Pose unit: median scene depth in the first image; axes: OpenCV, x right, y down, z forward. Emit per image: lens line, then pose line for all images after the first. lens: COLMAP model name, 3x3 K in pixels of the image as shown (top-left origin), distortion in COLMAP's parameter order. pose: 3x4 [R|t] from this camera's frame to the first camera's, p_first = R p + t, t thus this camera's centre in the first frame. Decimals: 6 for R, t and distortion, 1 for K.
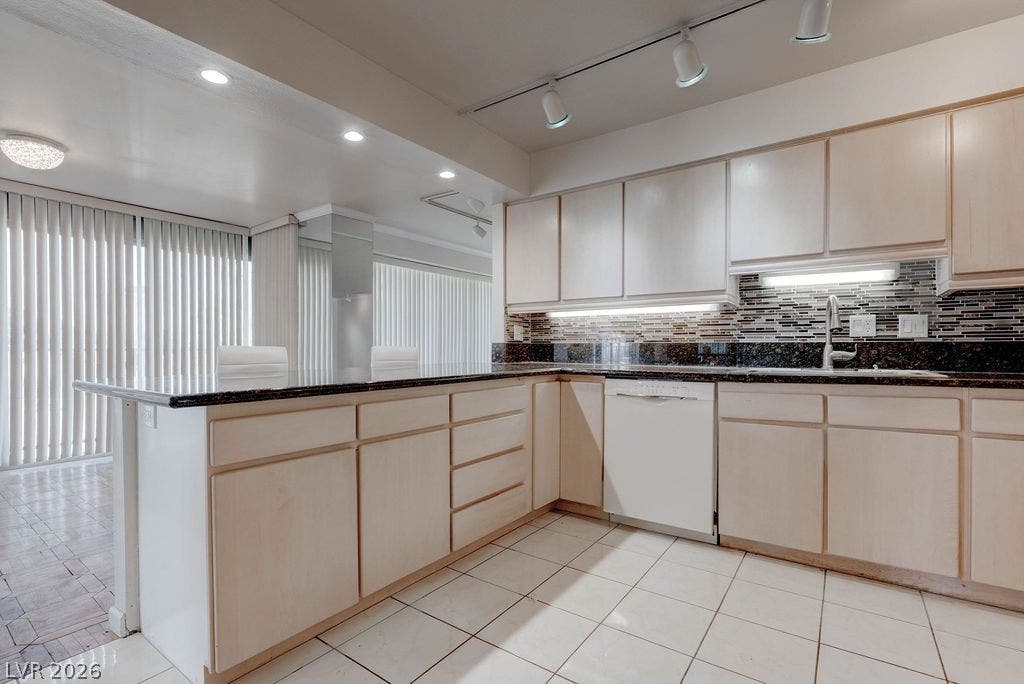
lens RADIAL K [[469.4, 0, 512.1], [0, 469.4, 349.6], [0, 0, 1]] dist [-0.015816, 0.003023]
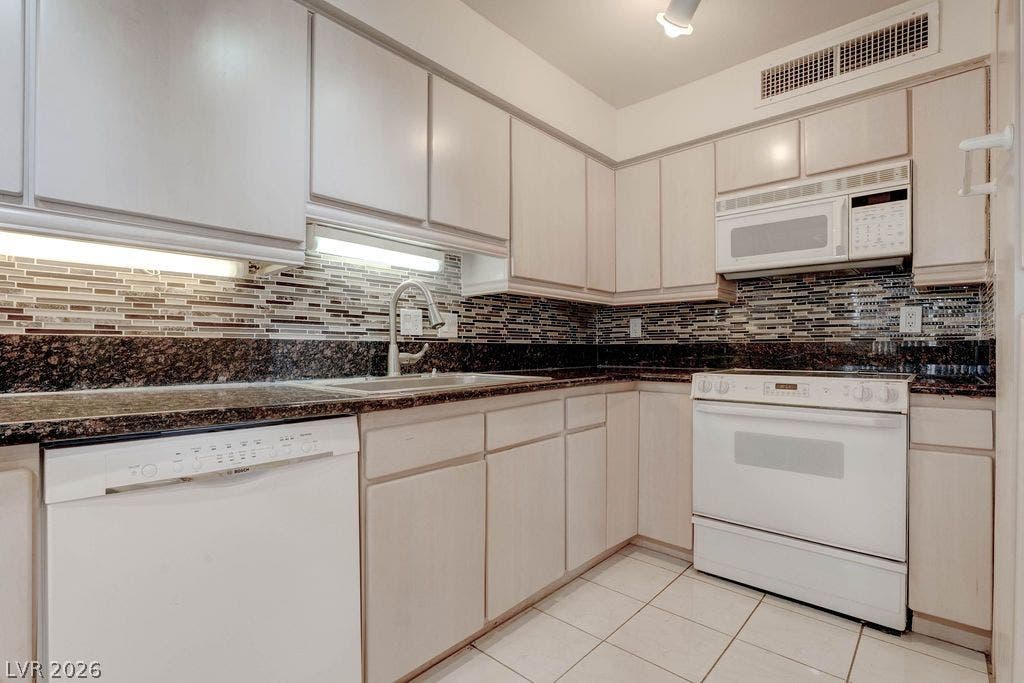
lens RADIAL K [[469.4, 0, 507.1], [0, 469.4, 352.4], [0, 0, 1]] dist [-0.015816, 0.003023]
pose [[0.137357, -0.009109, 0.990480, -0.050240], [-0.001615, 0.999954, 0.009420, -0.004861], [-0.990520, -0.002894, 0.137336, 0.677351]]
